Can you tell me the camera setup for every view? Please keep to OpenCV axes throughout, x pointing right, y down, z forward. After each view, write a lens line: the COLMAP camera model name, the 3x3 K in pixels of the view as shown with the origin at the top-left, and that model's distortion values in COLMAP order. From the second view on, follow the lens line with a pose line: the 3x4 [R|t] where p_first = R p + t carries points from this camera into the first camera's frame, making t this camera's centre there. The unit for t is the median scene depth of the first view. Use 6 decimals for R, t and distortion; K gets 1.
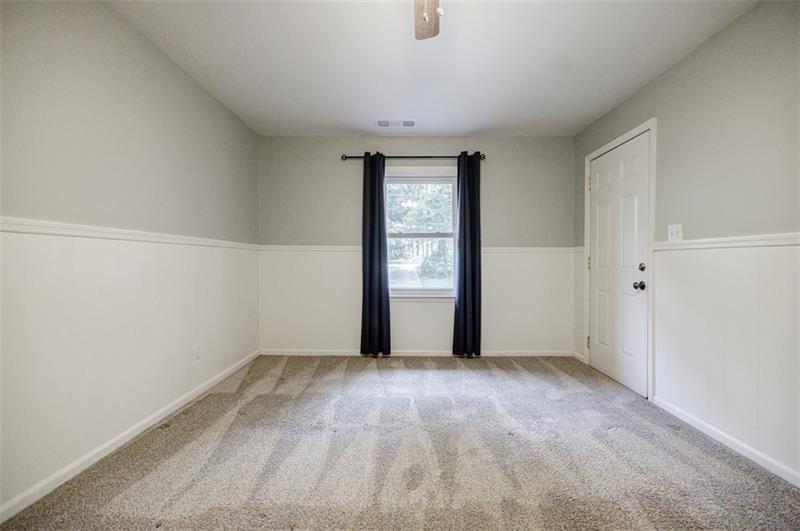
lens RADIAL K [[337.8, 0, 396.7], [0, 337.8, 265.2], [0, 0, 1]] dist [0.002158, -0.001031]
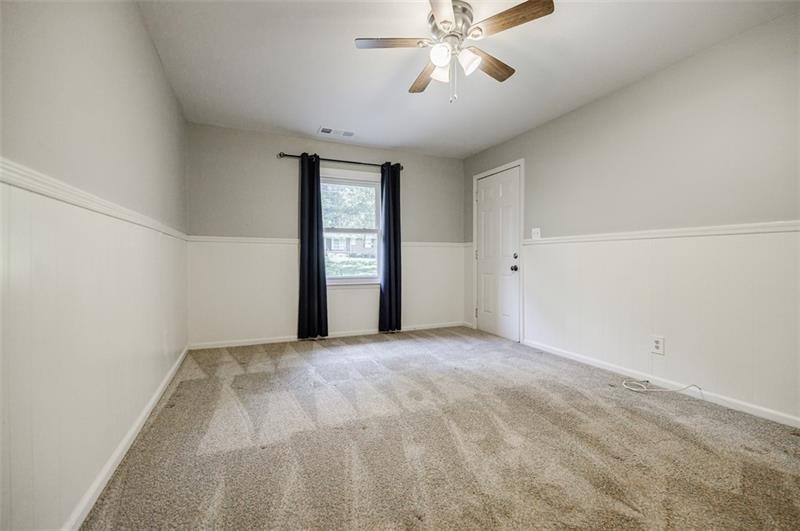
lens RADIAL K [[337.8, 0, 404.3], [0, 337.8, 262.0], [0, 0, 1]] dist [0.002158, -0.001031]
pose [[0.917623, -0.007064, 0.397388, -0.258010], [0.007426, 0.999972, 0.000629, 0.022149], [-0.397382, 0.002374, 0.917650, -0.144581]]
